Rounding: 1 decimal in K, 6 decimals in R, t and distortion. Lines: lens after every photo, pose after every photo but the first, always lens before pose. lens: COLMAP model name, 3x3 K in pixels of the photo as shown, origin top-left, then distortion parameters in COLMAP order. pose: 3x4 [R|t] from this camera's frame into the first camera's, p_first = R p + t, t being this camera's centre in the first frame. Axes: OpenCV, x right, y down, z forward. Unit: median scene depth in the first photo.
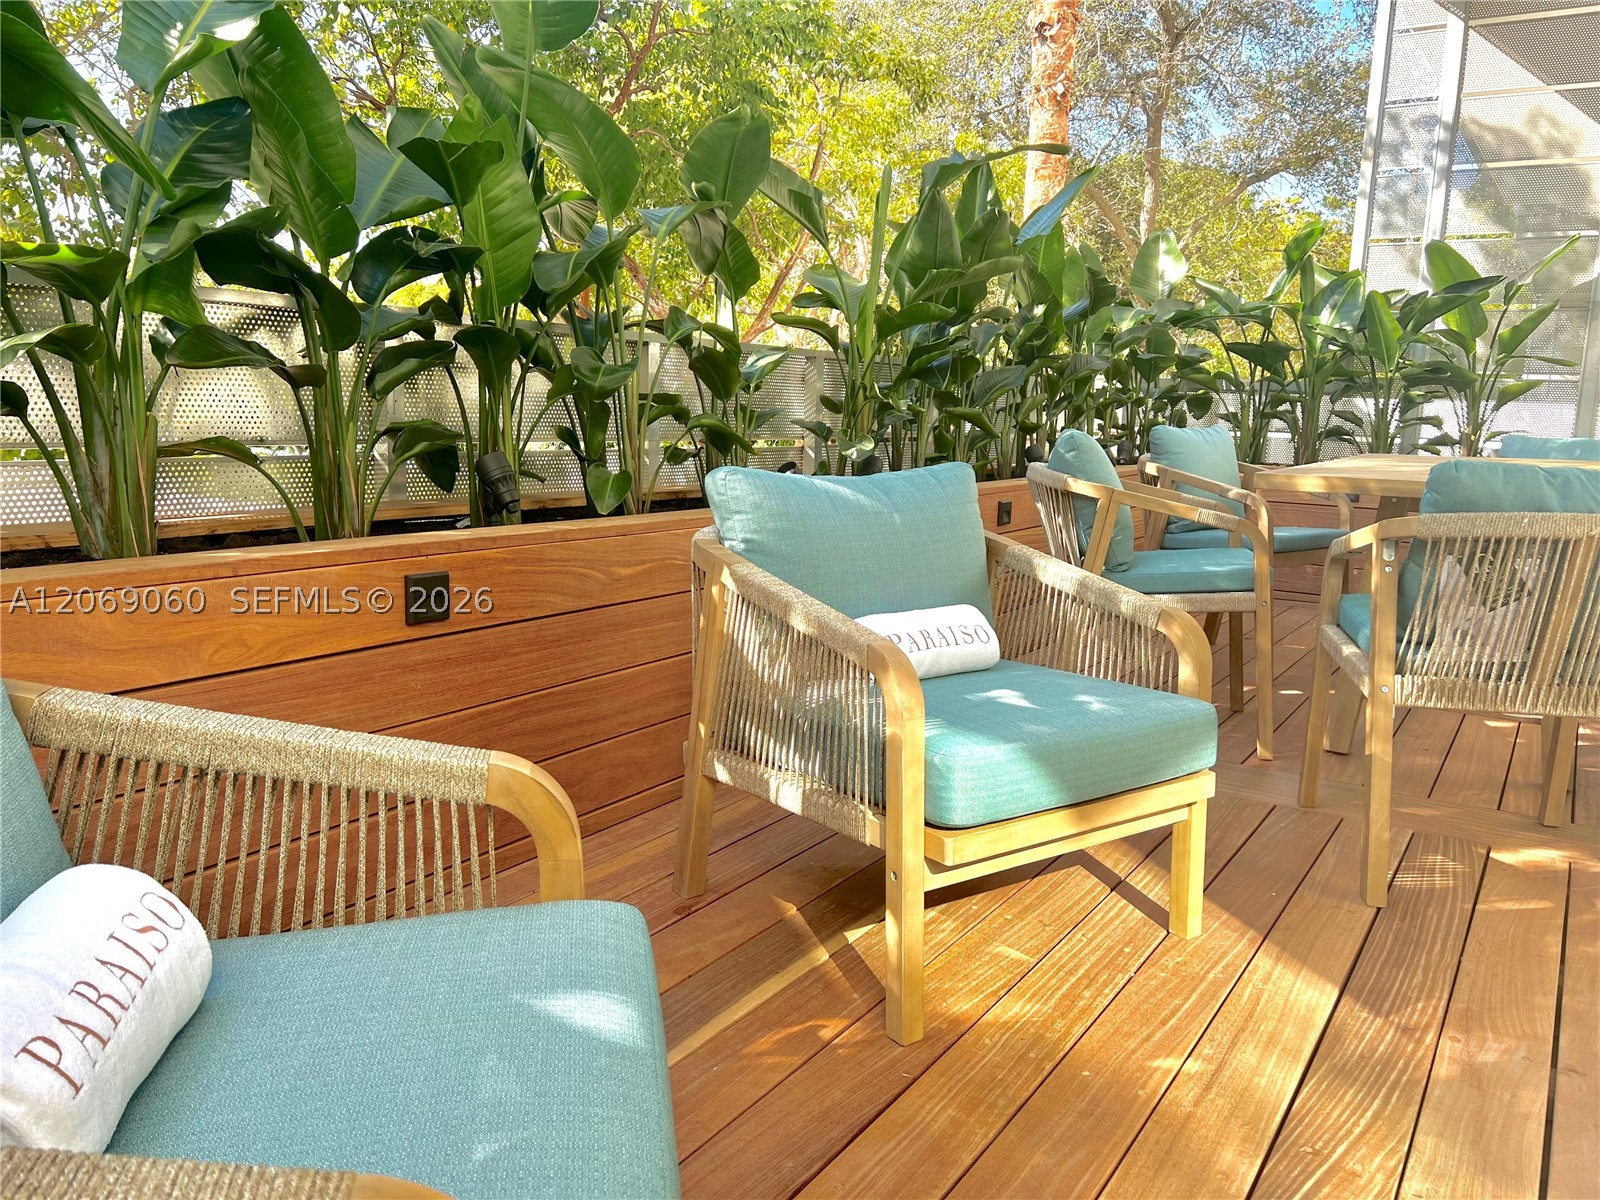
lens RADIAL K [[1214.4, 0, 800.0], [0, 1214.4, 600.0], [0, 0, 1]] dist [0.019986, -0.000464]
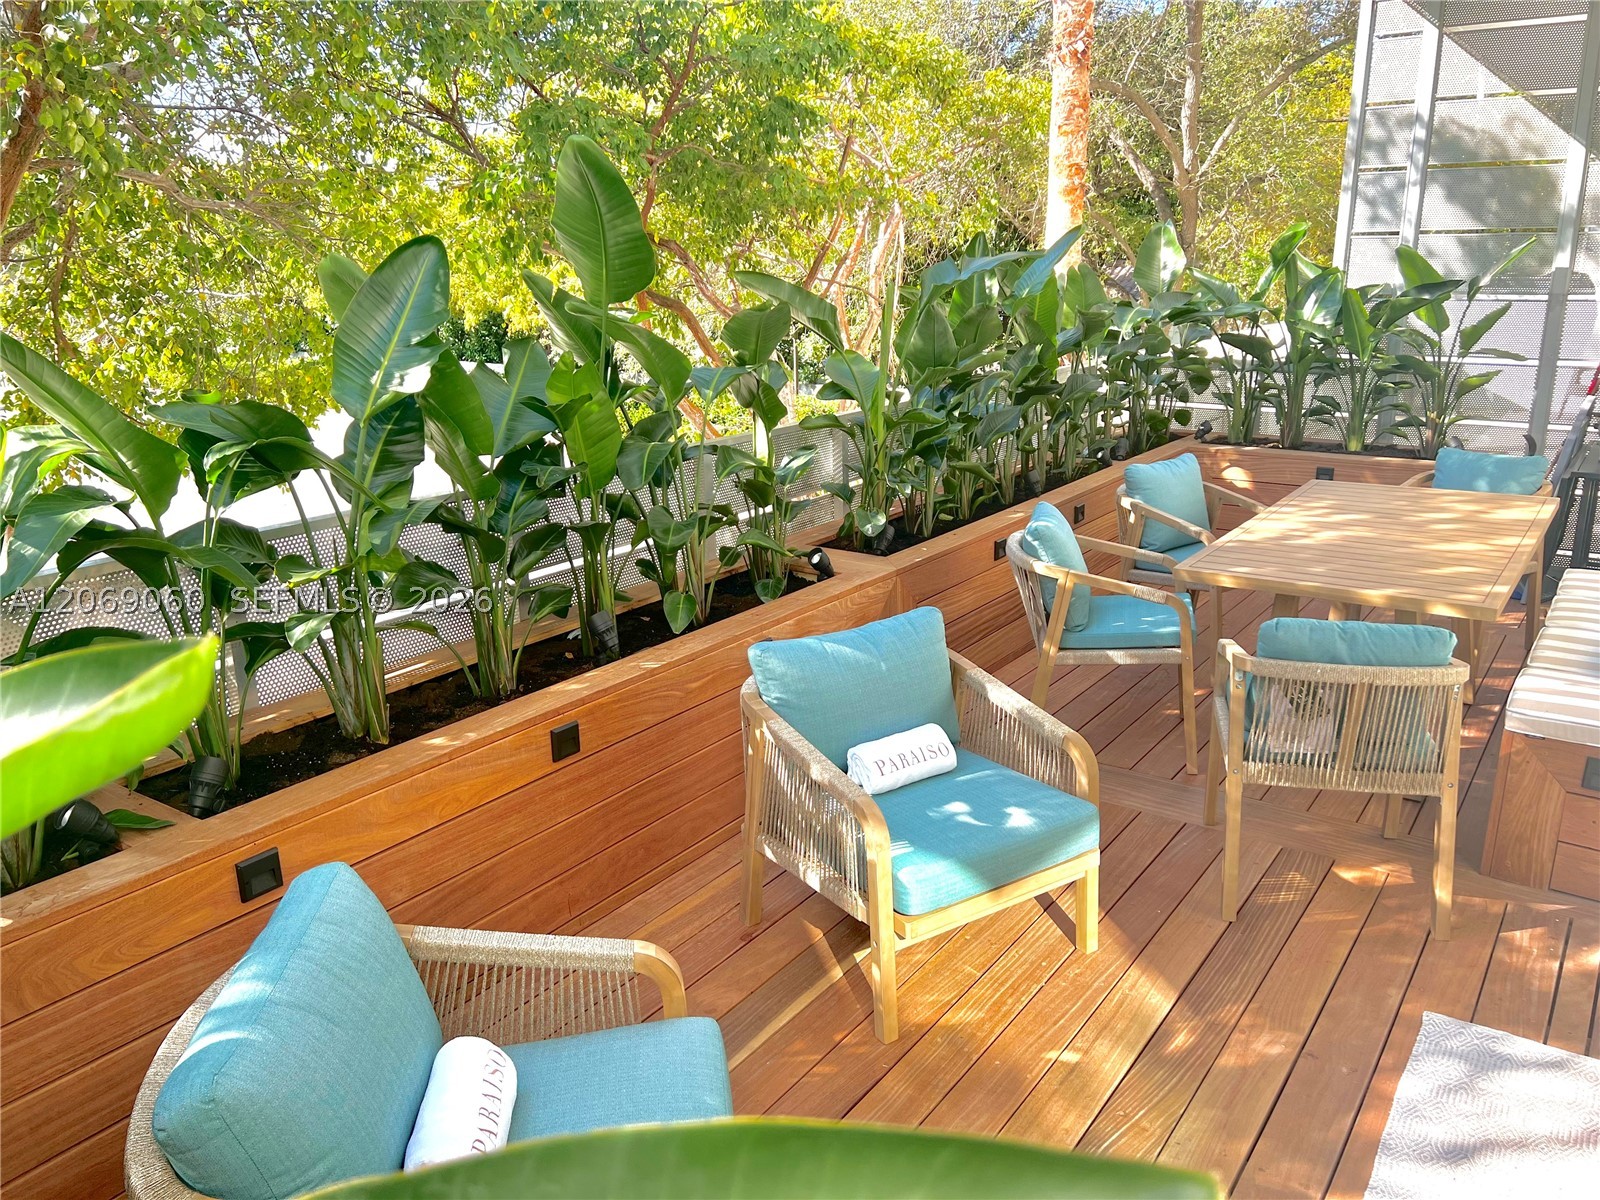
lens RADIAL K [[1209.0, 0, 800.0], [0, 1209.0, 600.0], [0, 0, 1]] dist [0.047574, -0.060017]
pose [[0.997843, -0.034493, -0.055855, 0.064870], [0.040593, 0.992873, 0.112048, -0.311301], [0.051593, -0.114073, 0.992132, -0.409806]]
